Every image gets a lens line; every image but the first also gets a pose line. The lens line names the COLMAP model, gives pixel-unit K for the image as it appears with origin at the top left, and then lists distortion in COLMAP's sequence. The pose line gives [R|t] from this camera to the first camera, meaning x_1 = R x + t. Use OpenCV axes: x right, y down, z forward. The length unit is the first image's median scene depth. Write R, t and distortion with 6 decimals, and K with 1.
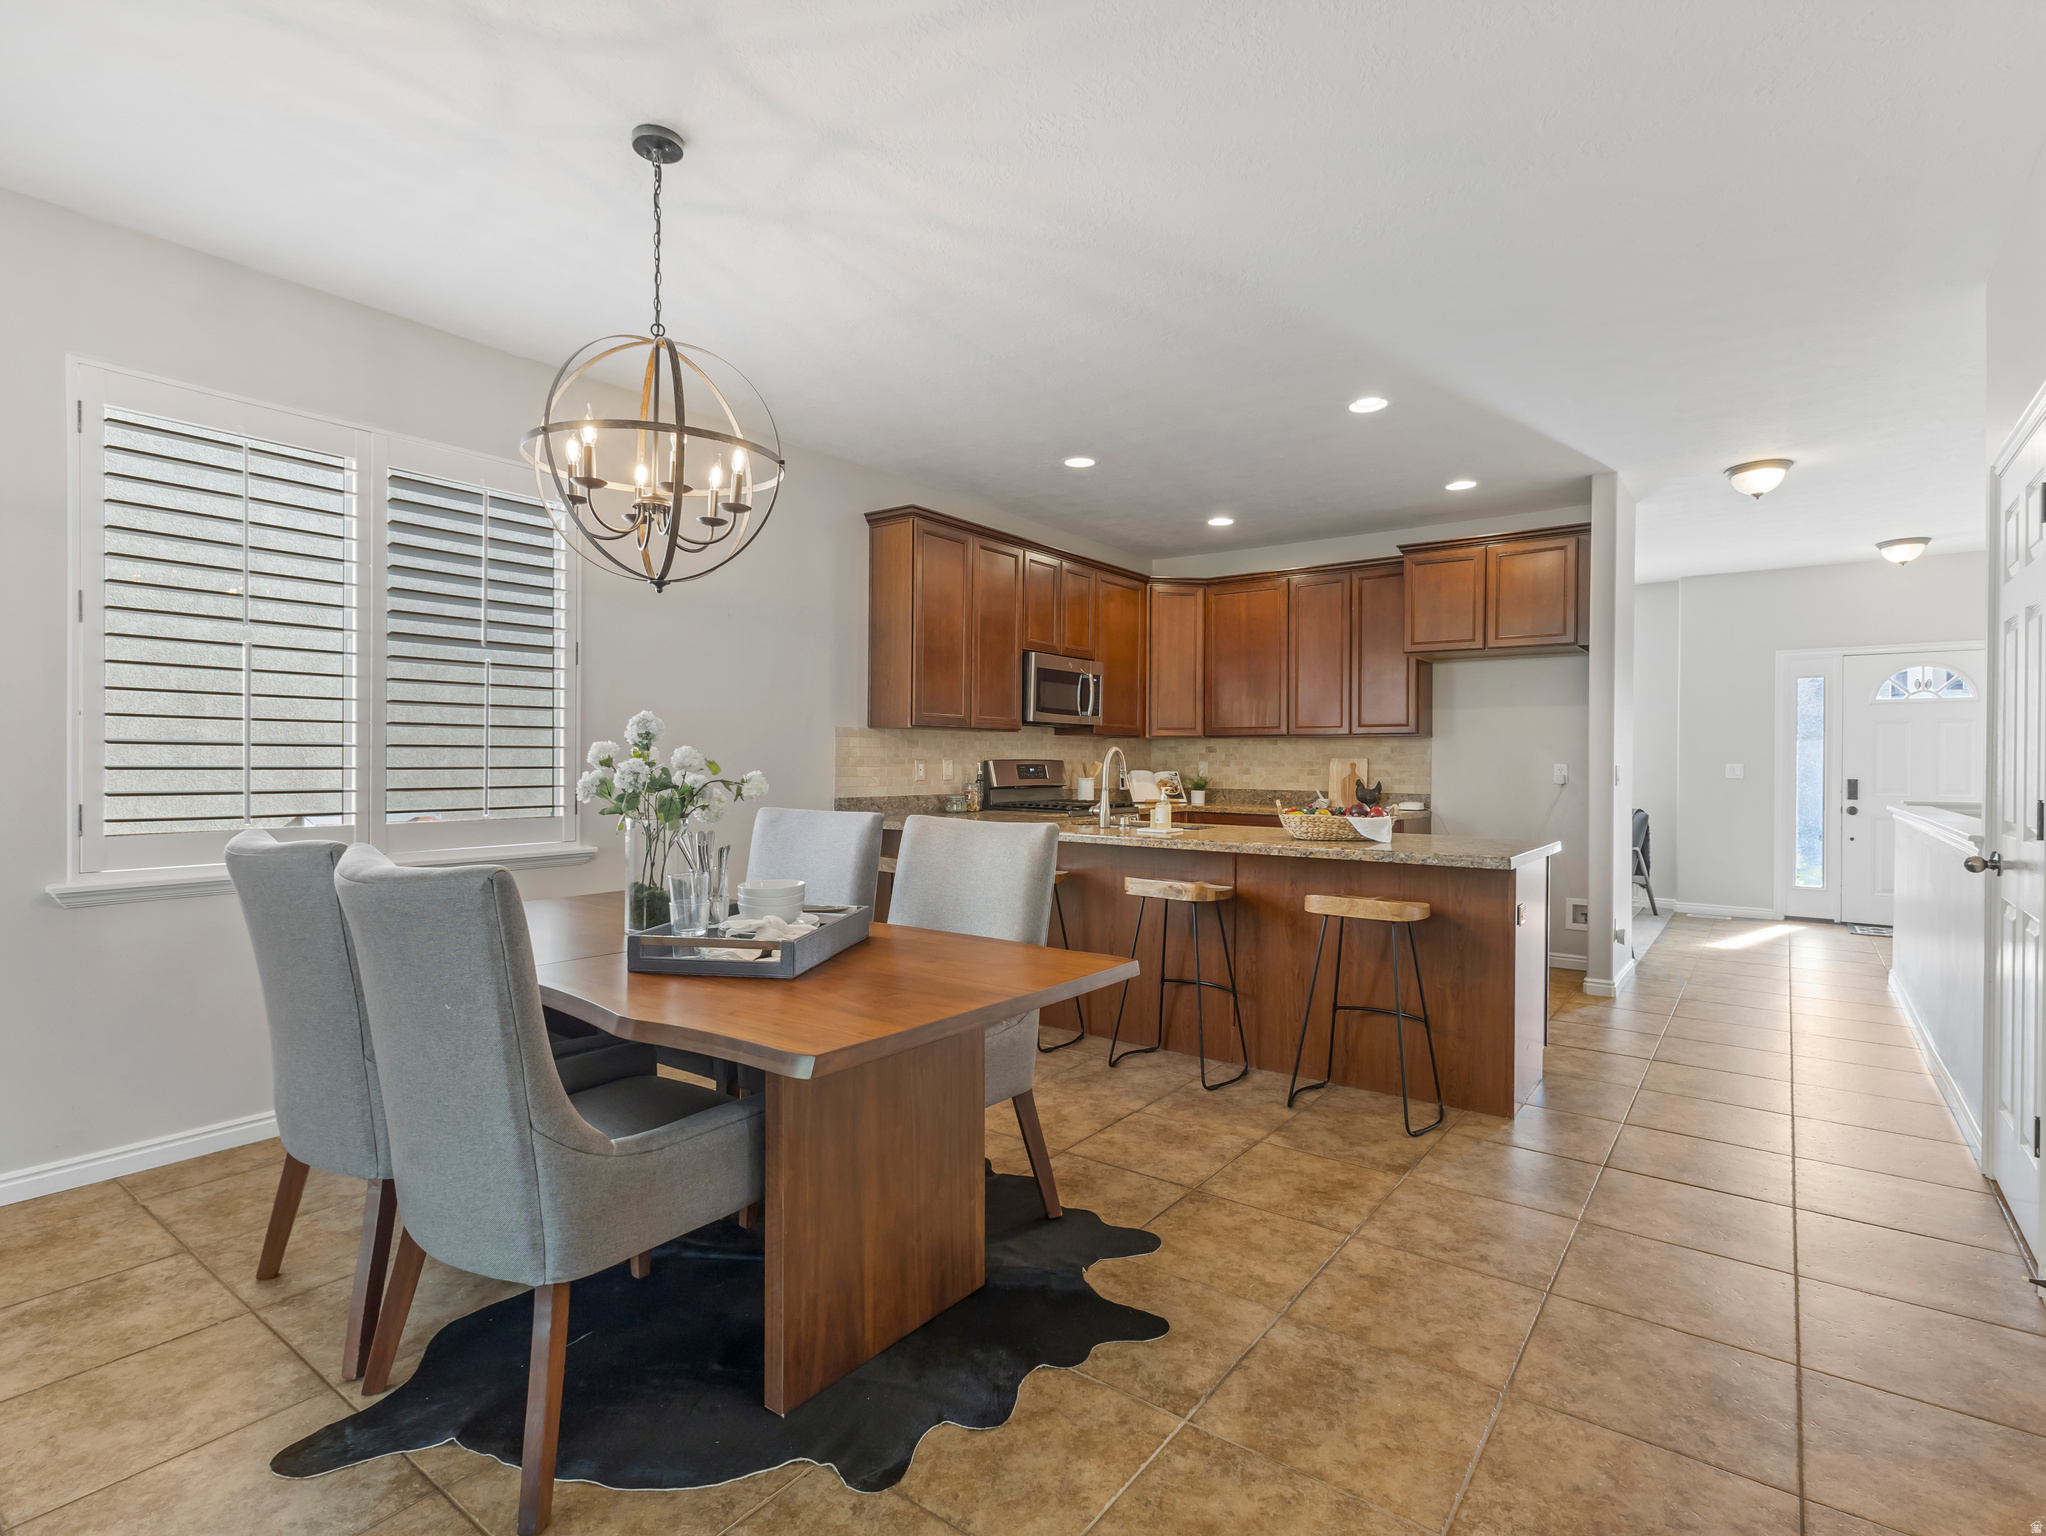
lens RADIAL K [[1003.1, 0, 1034.3], [0, 1003.1, 767.5], [0, 0, 1]] dist [0.006345, 0.000351]
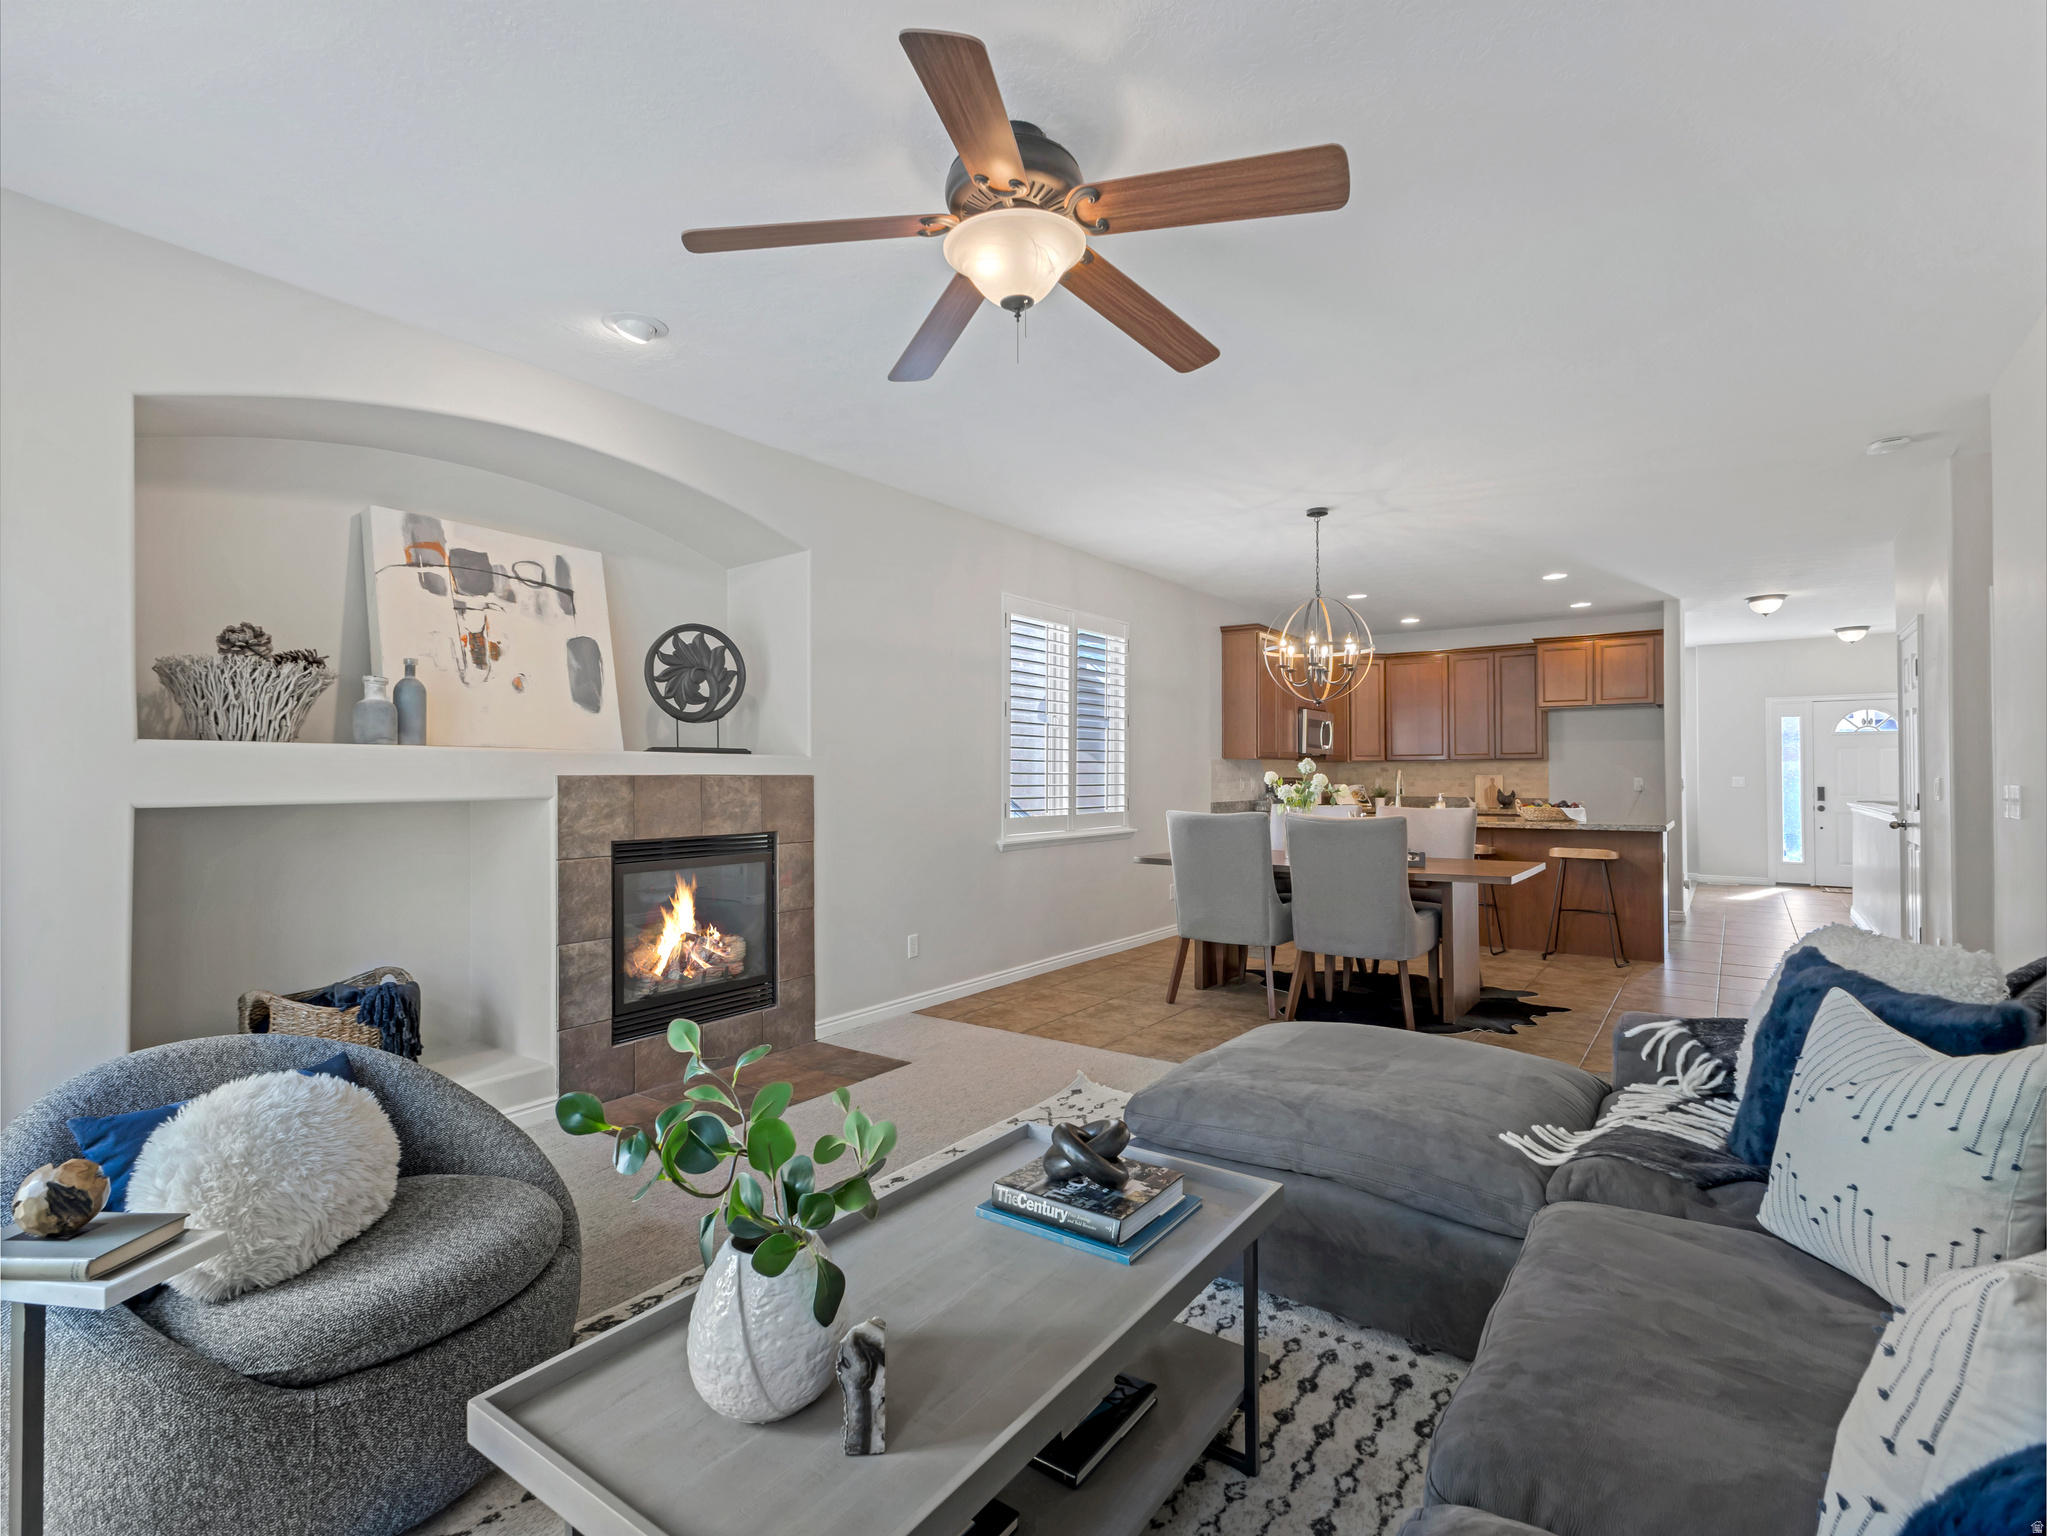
lens RADIAL K [[1003.6, 0, 1026.1], [0, 1003.6, 765.5], [0, 0, 1]] dist [0.006345, 0.000351]
pose [[0.999656, -0.007877, 0.025019, -0.471270], [0.008354, 0.999785, -0.019001, -0.000964], [-0.024864, 0.019203, 0.999506, -0.540234]]
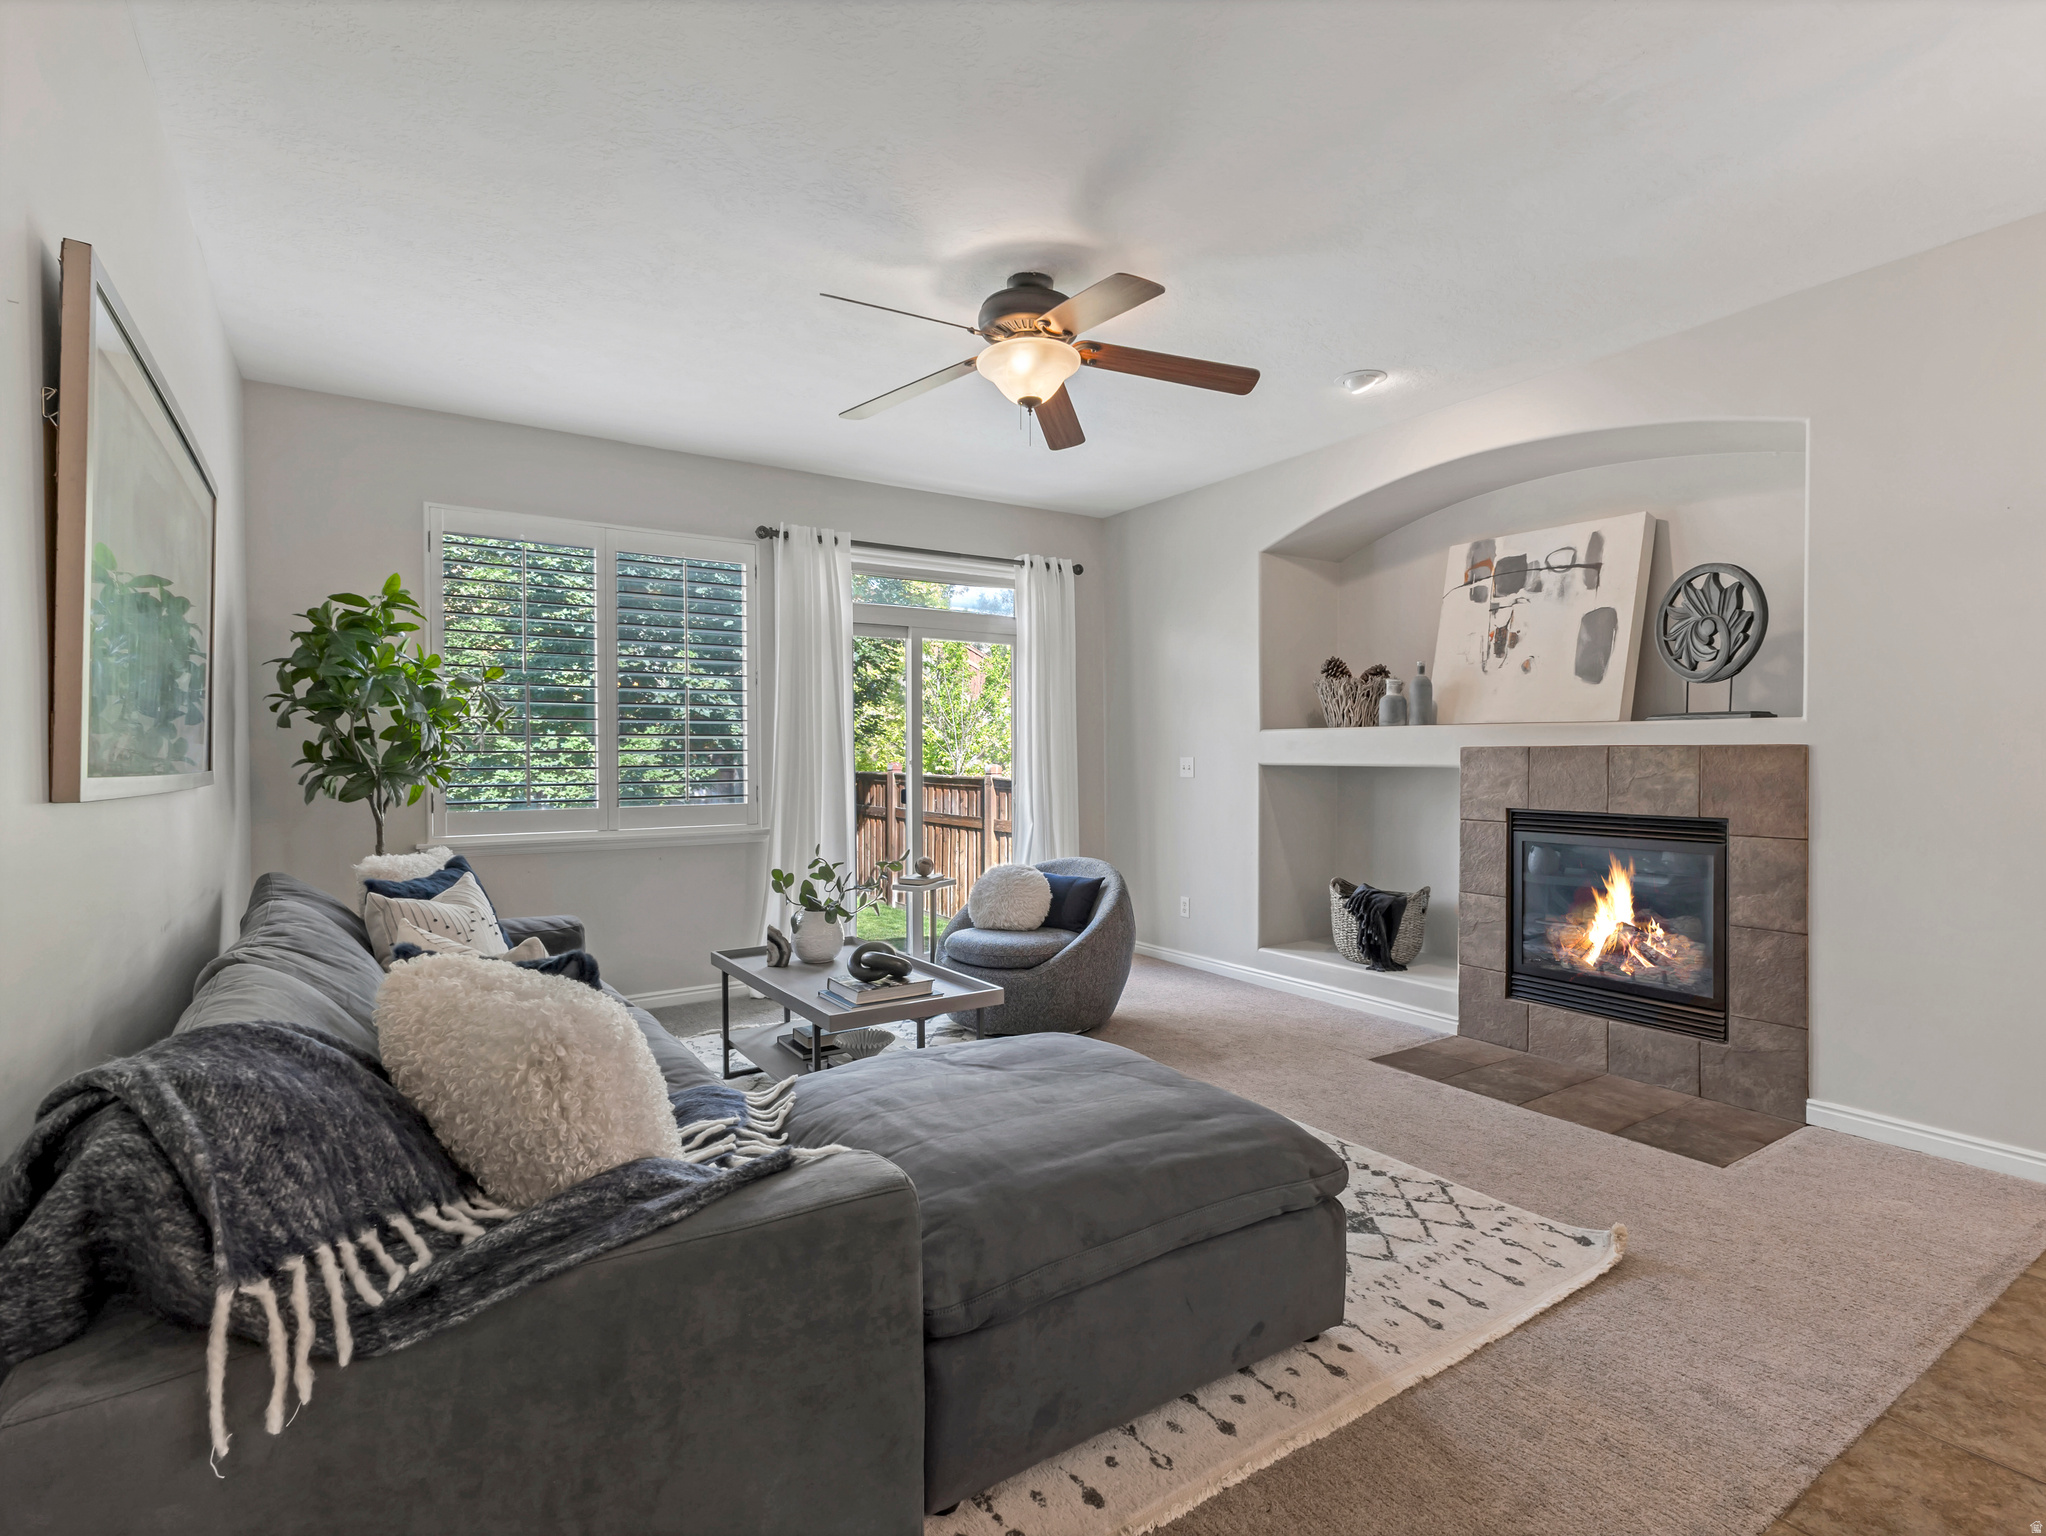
lens RADIAL K [[1003.1, 0, 1021.0], [0, 1003.1, 771.0], [0, 0, 1]] dist [0.006345, 0.000351]
pose [[-0.341203, 0.009966, -0.939937, 0.062634], [-0.007982, 0.999877, 0.013499, 0.000855], [0.939956, 0.012108, -0.341081, 0.056283]]
